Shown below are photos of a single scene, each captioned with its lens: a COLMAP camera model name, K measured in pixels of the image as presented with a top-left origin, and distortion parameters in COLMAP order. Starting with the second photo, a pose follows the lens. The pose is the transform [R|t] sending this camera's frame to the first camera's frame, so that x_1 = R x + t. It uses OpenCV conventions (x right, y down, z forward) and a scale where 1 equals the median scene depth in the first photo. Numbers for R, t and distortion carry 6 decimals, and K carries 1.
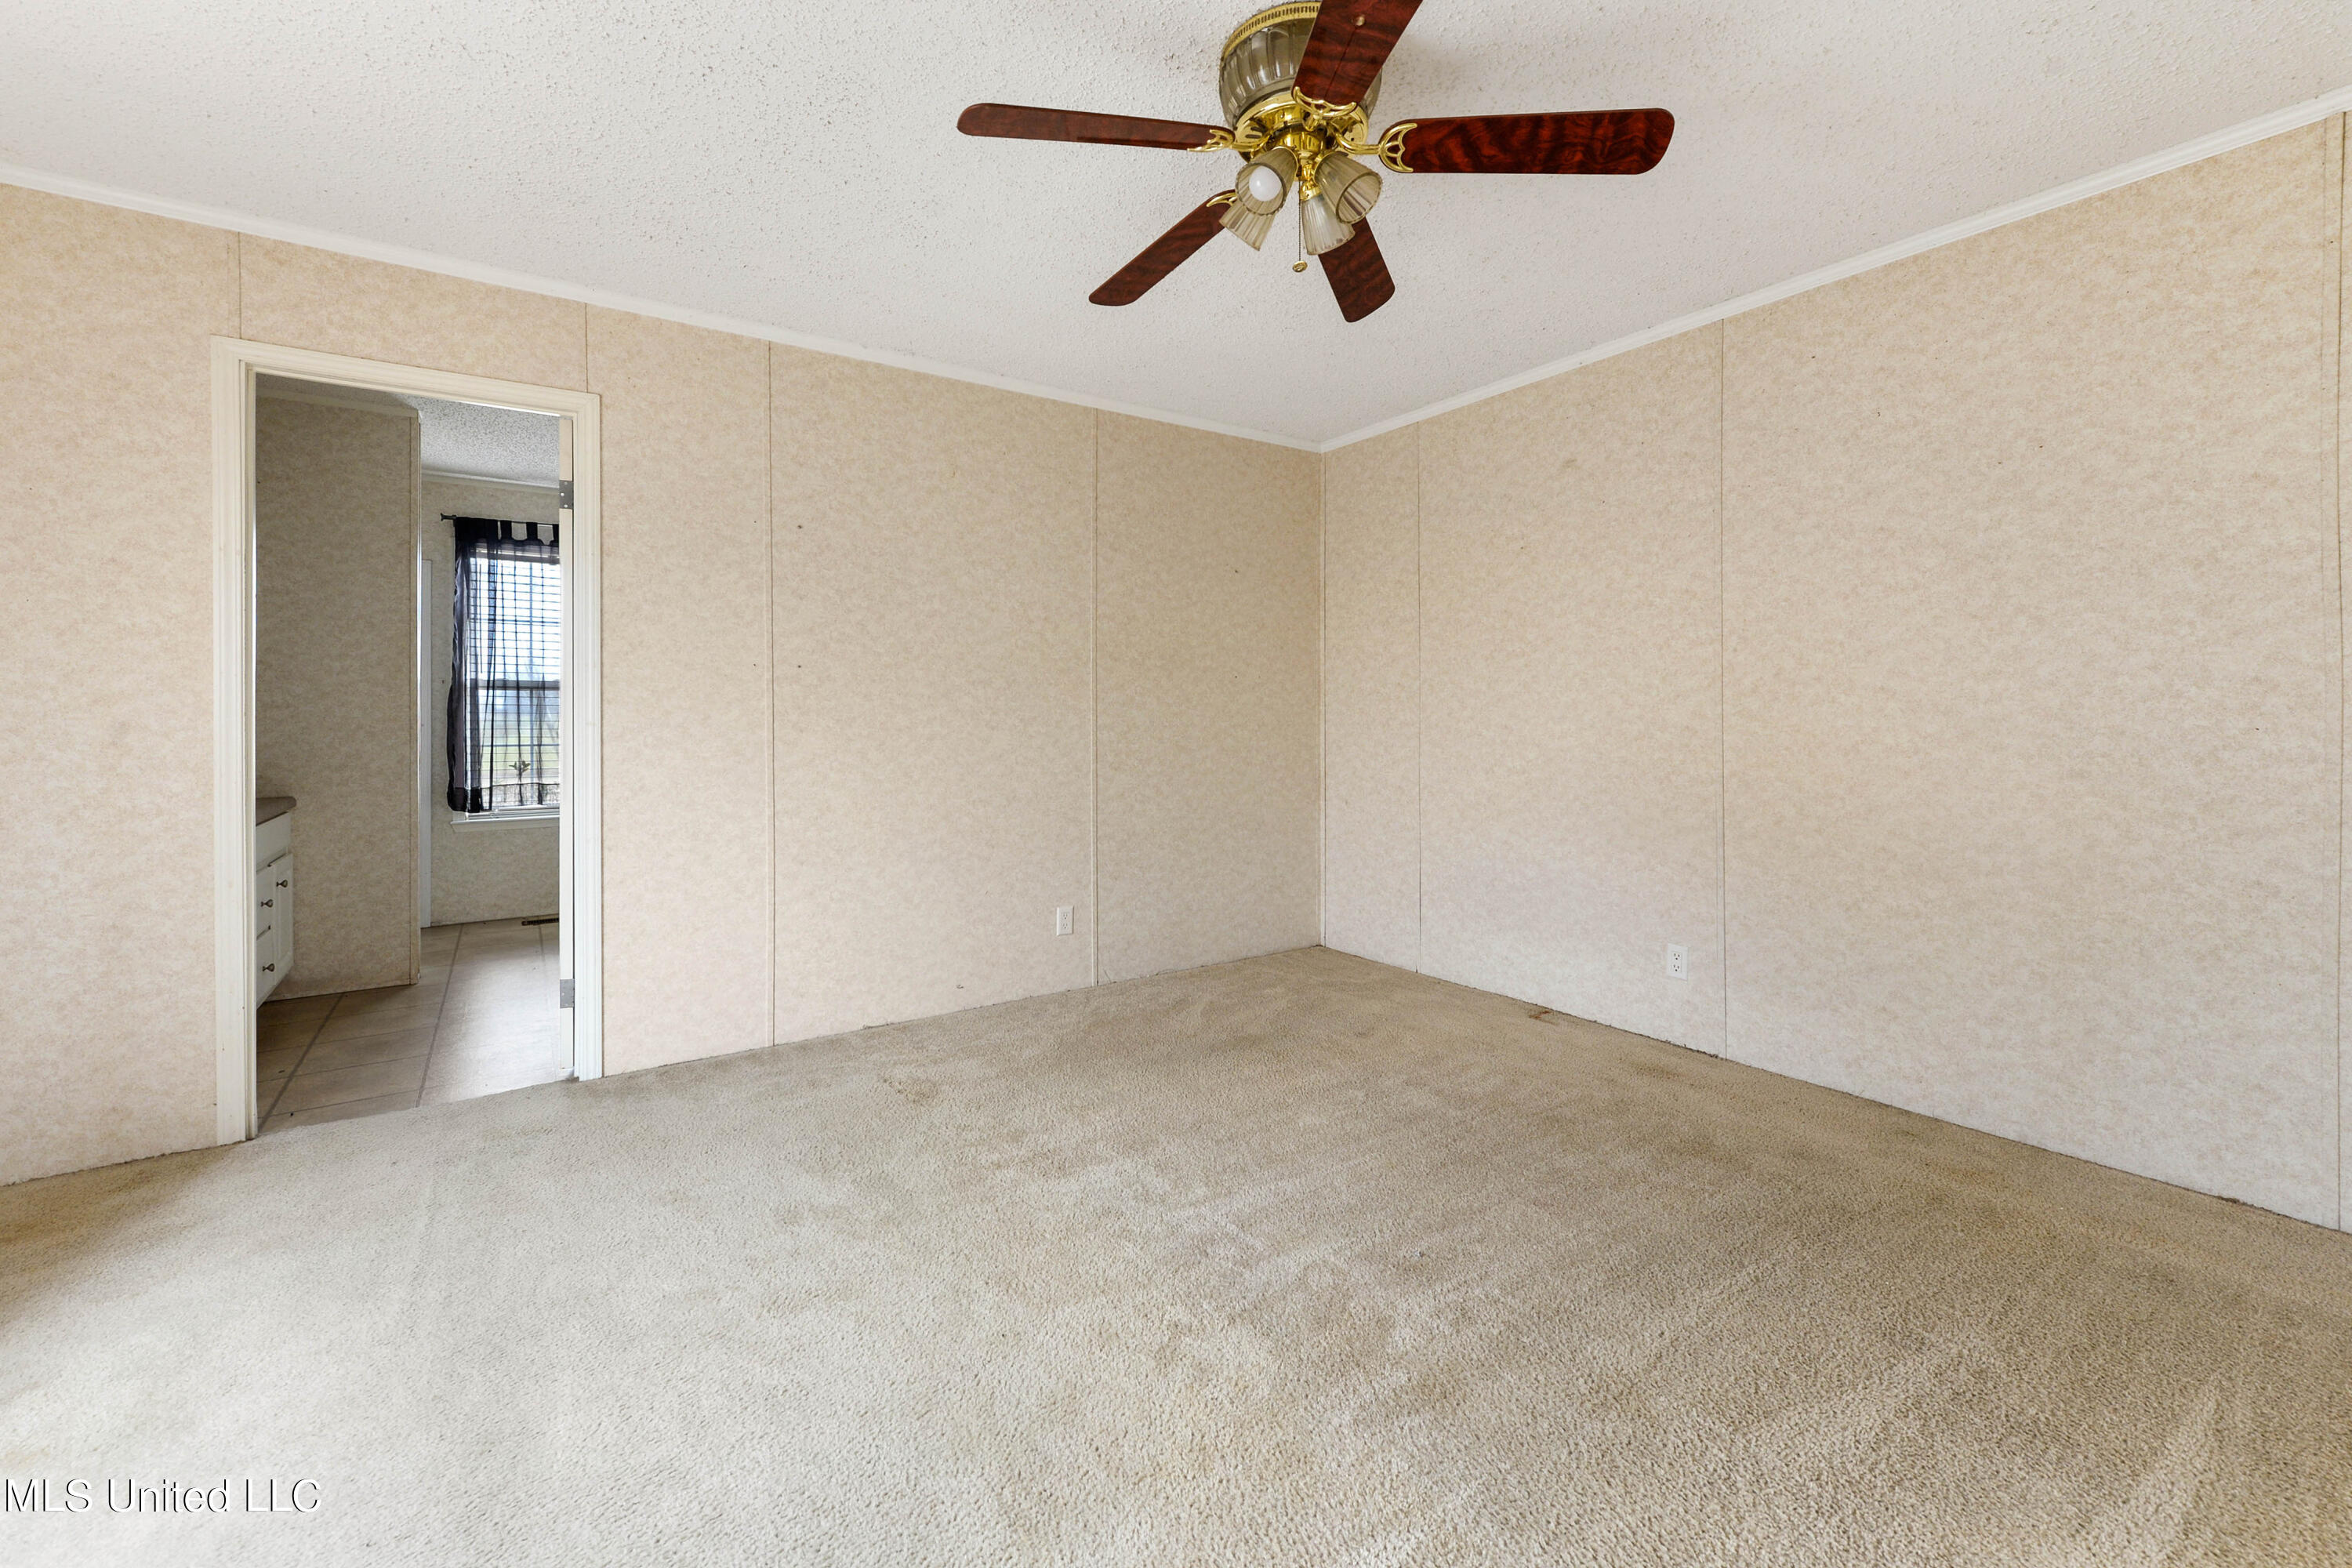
lens RADIAL K [[926.4, 0, 1223.5], [0, 926.4, 723.5], [0, 0, 1]] dist [0.004860, -0.001542]
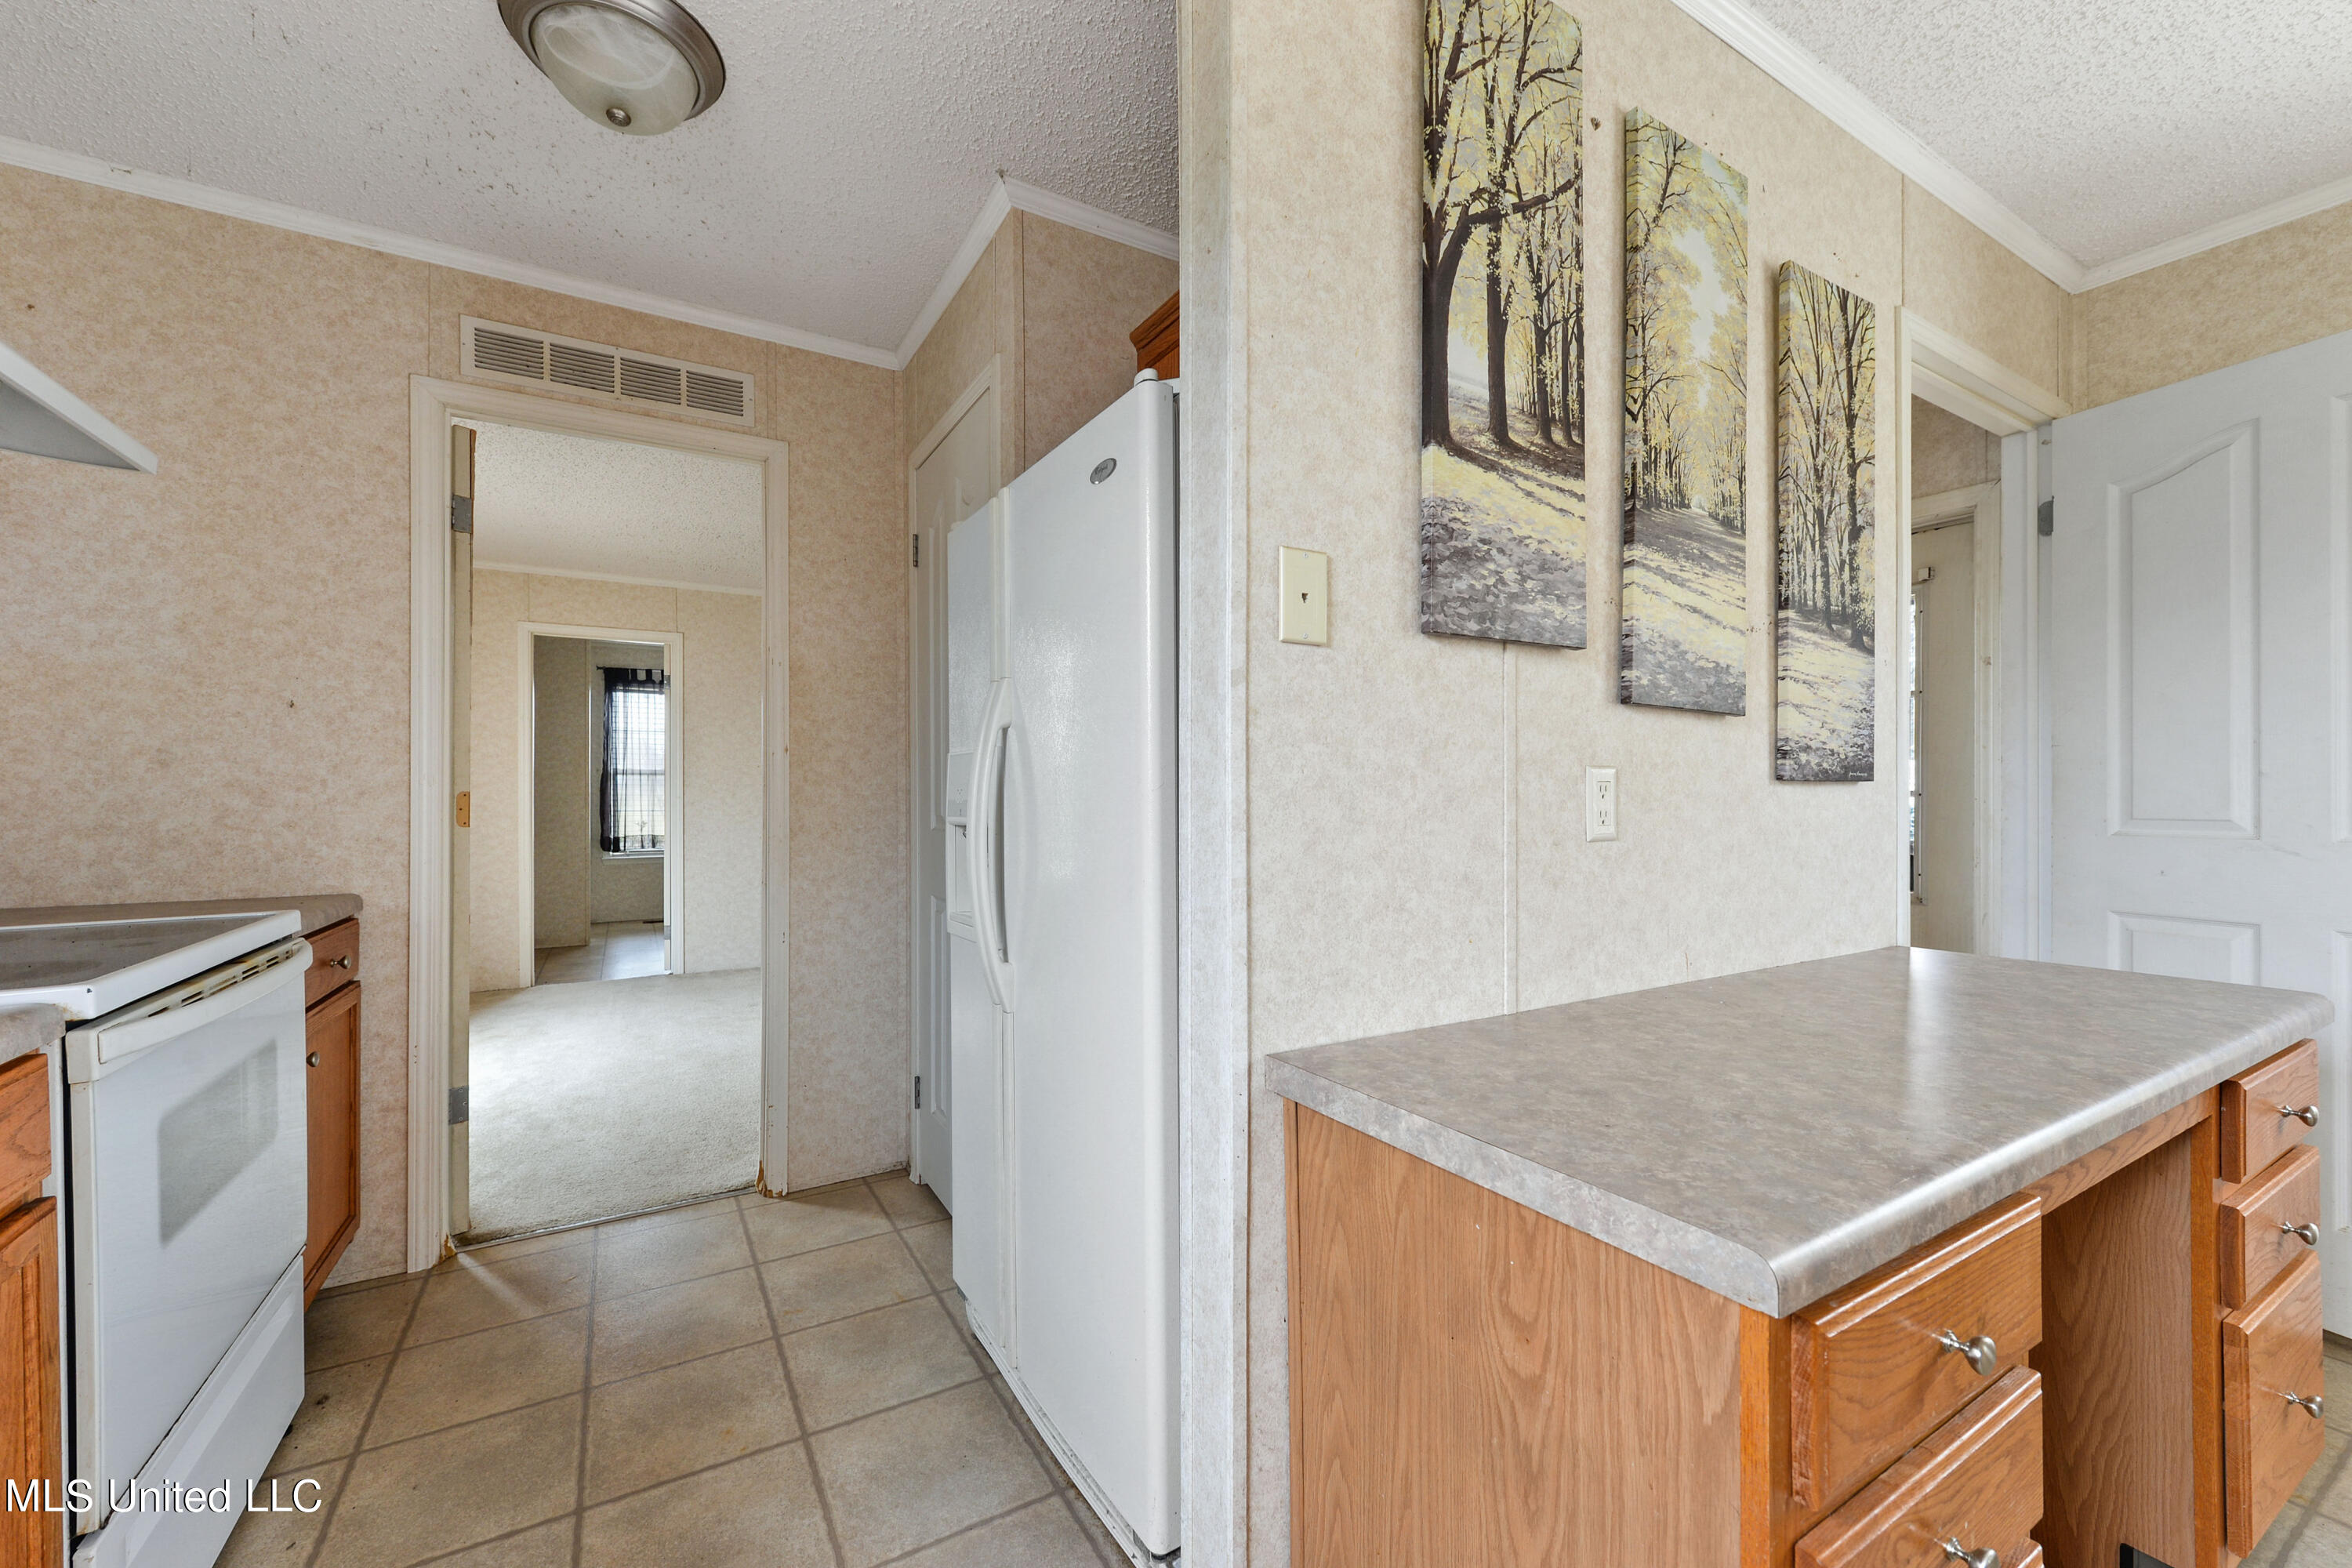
lens RADIAL K [[926.4, 0, 1177.4], [0, 926.4, 793.5], [0, 0, 1]] dist [0.004860, -0.001542]
pose [[0.993003, -0.000913, -0.118086, 0.372033], [0.000541, 0.999995, -0.003176, 0.000338], [0.118088, 0.003090, 0.992998, -0.512968]]
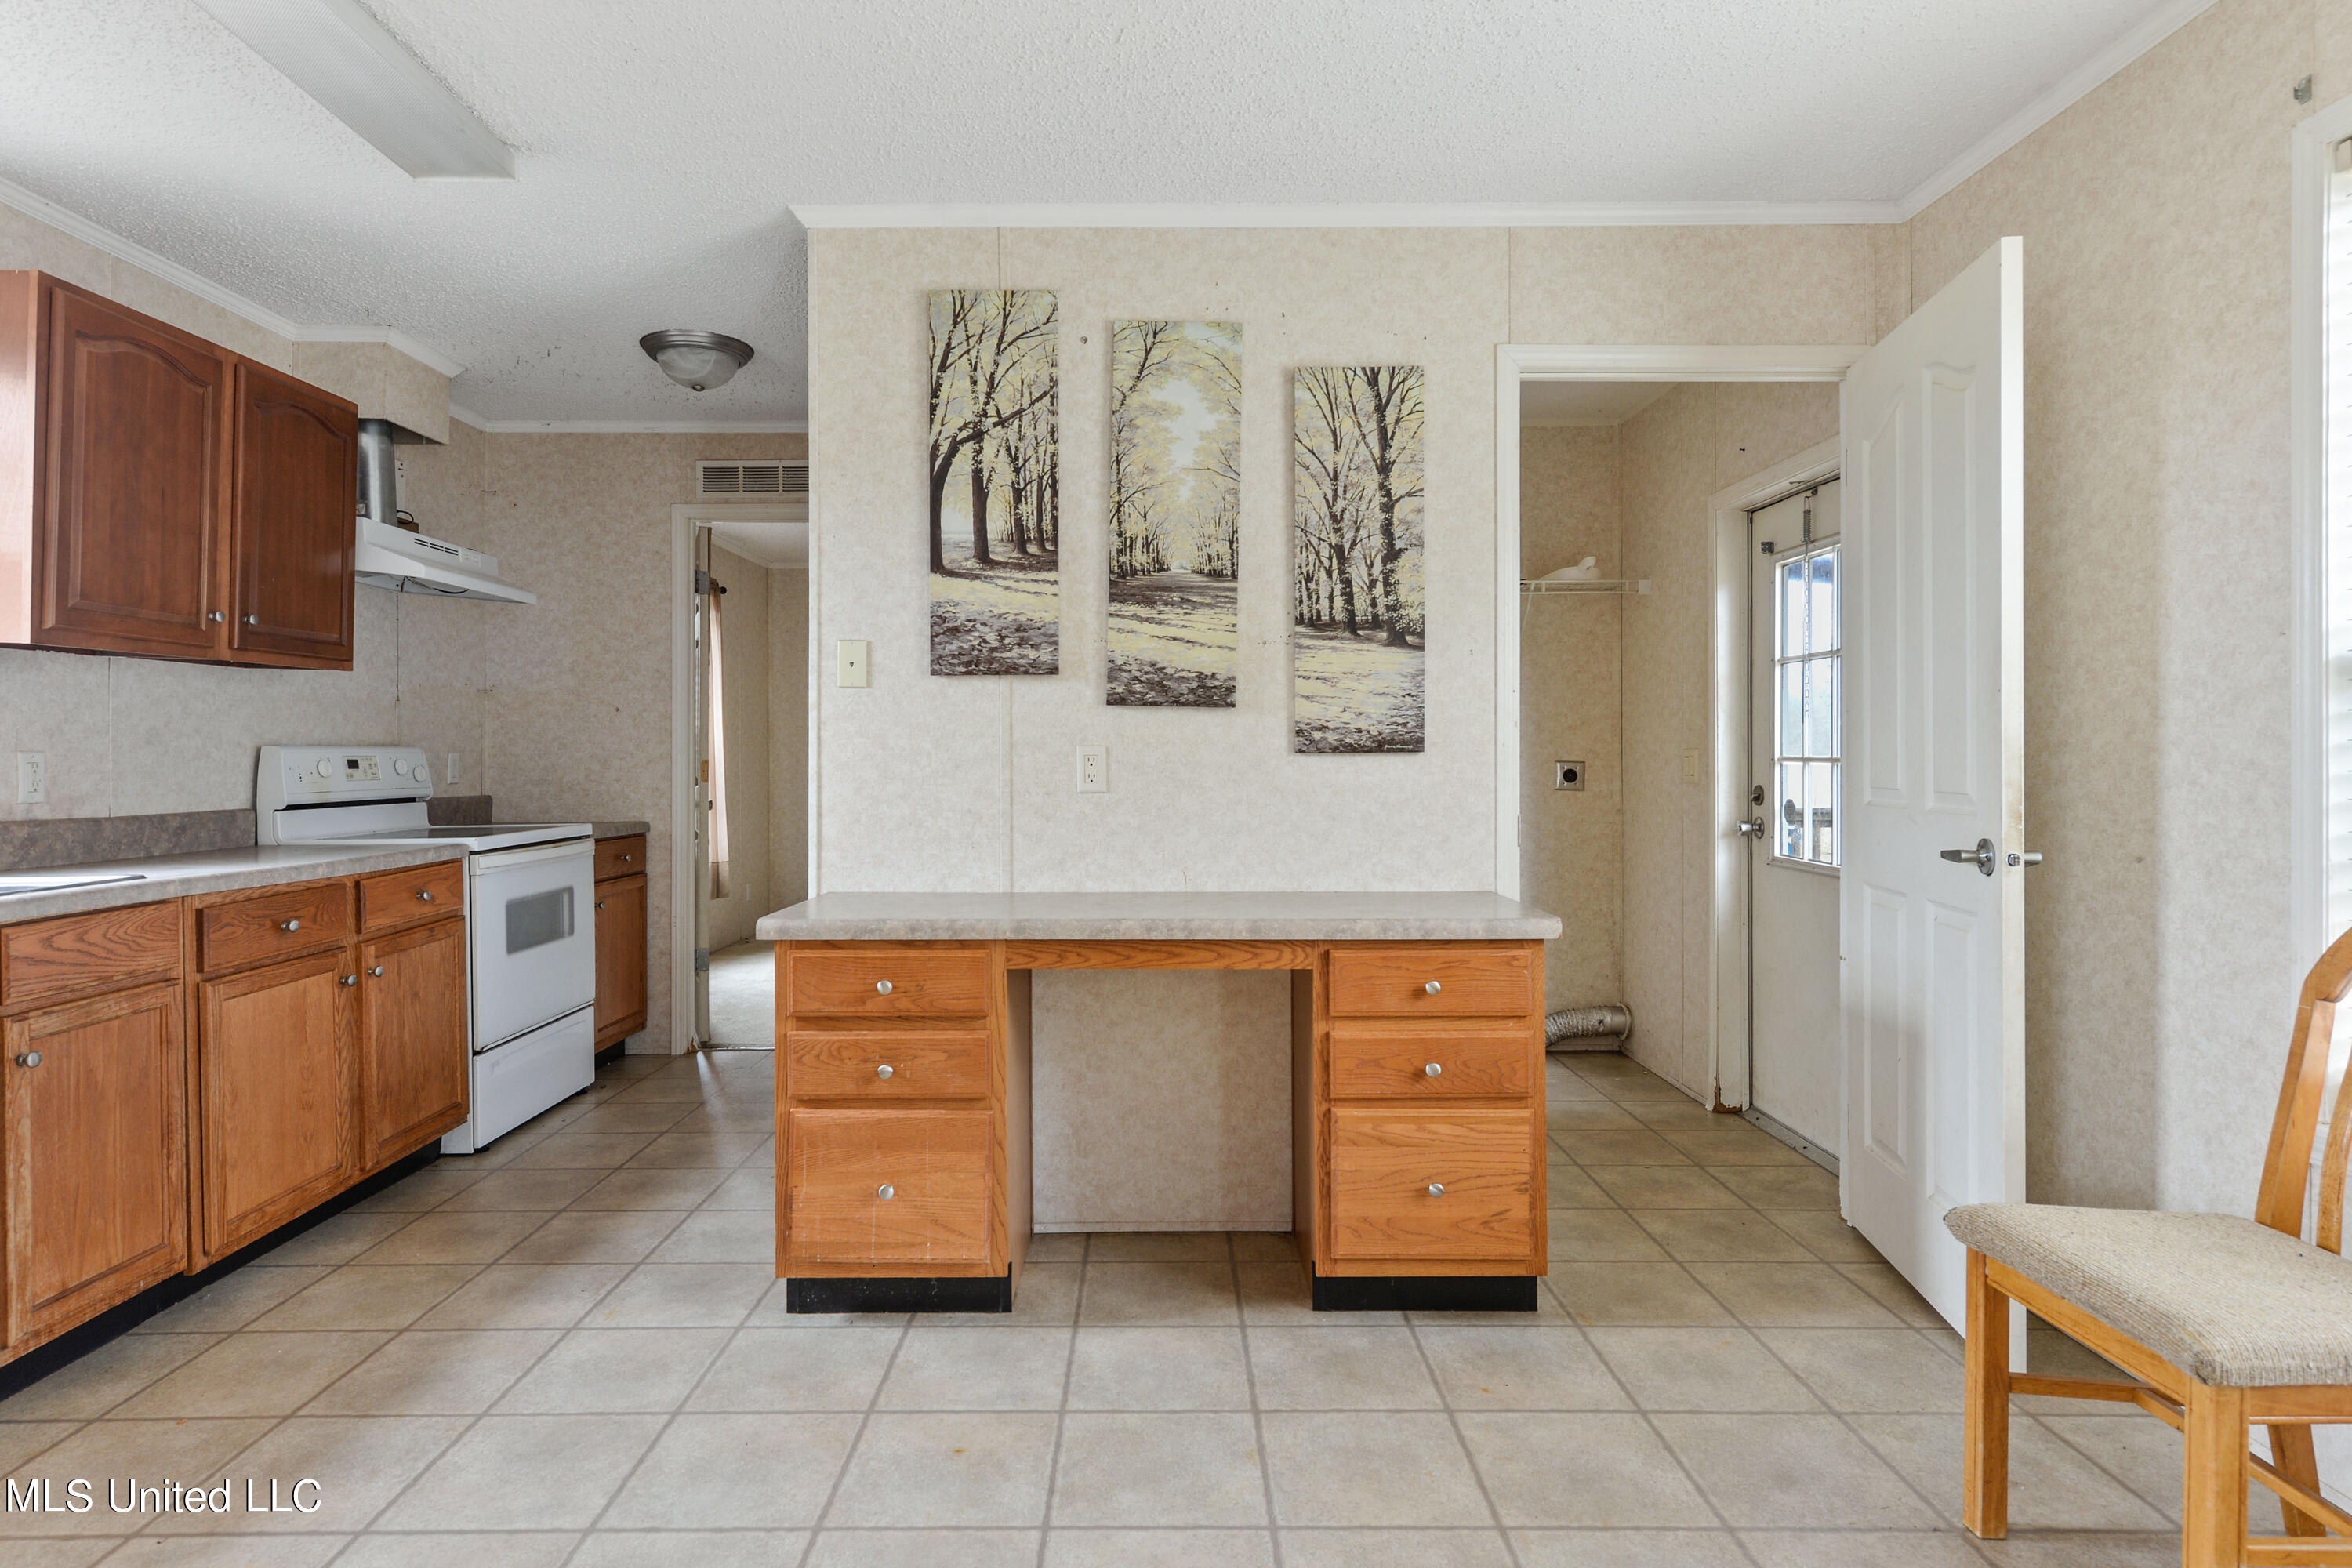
lens RADIAL K [[1279.4, 0, 1150.7], [0, 1279.4, 758.7], [0, 0, 1]] dist [0.002064, 0.000210]
pose [[0.799922, -0.002034, -0.600100, 1.530715], [0.001525, 0.999998, -0.001357, -0.004190], [0.600102, 0.000171, 0.799924, -0.938370]]
